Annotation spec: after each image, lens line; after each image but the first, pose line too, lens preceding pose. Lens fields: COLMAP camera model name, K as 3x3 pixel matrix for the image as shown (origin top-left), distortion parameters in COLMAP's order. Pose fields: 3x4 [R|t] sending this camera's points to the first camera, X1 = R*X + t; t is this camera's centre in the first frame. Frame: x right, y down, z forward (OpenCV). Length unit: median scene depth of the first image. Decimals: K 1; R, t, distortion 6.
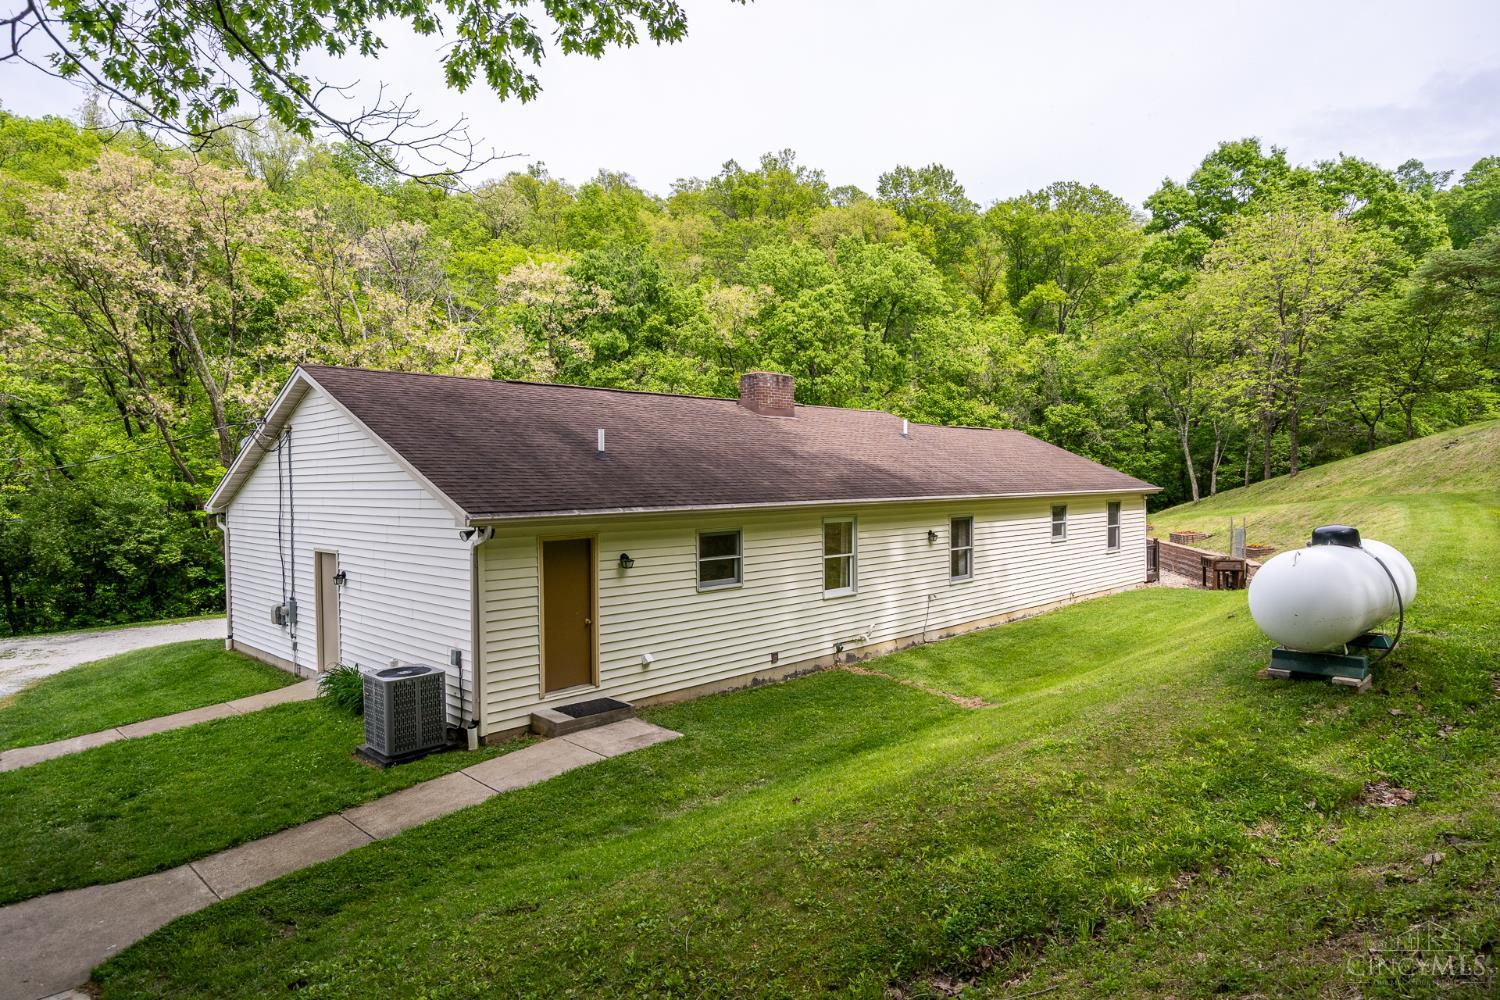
lens RADIAL K [[888.1, 0, 691.8], [0, 888.1, 497.6], [0, 0, 1]] dist [-0.001536, -0.000587]
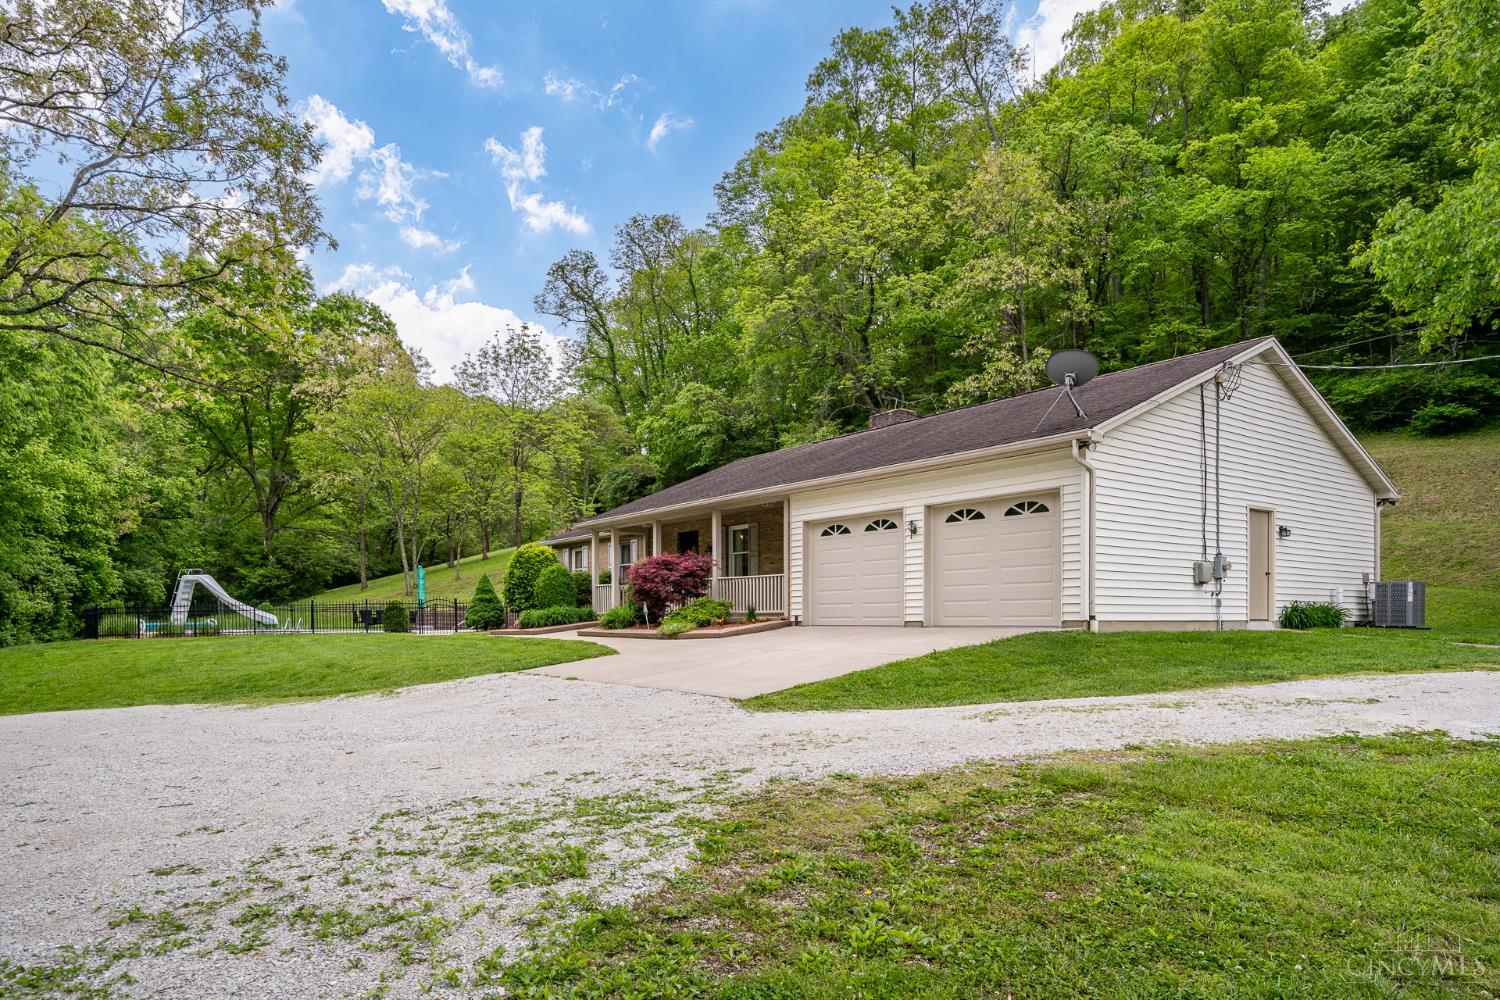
lens RADIAL K [[942.4, 0, 770.4], [0, 942.4, 628.1], [0, 0, 1]] dist [0.002332, -0.000094]
pose [[0.143423, -0.002921, 0.989657, -0.729911], [0.013452, 0.999909, 0.001002, 0.087877], [-0.989570, 0.013169, 0.143449, 0.628515]]
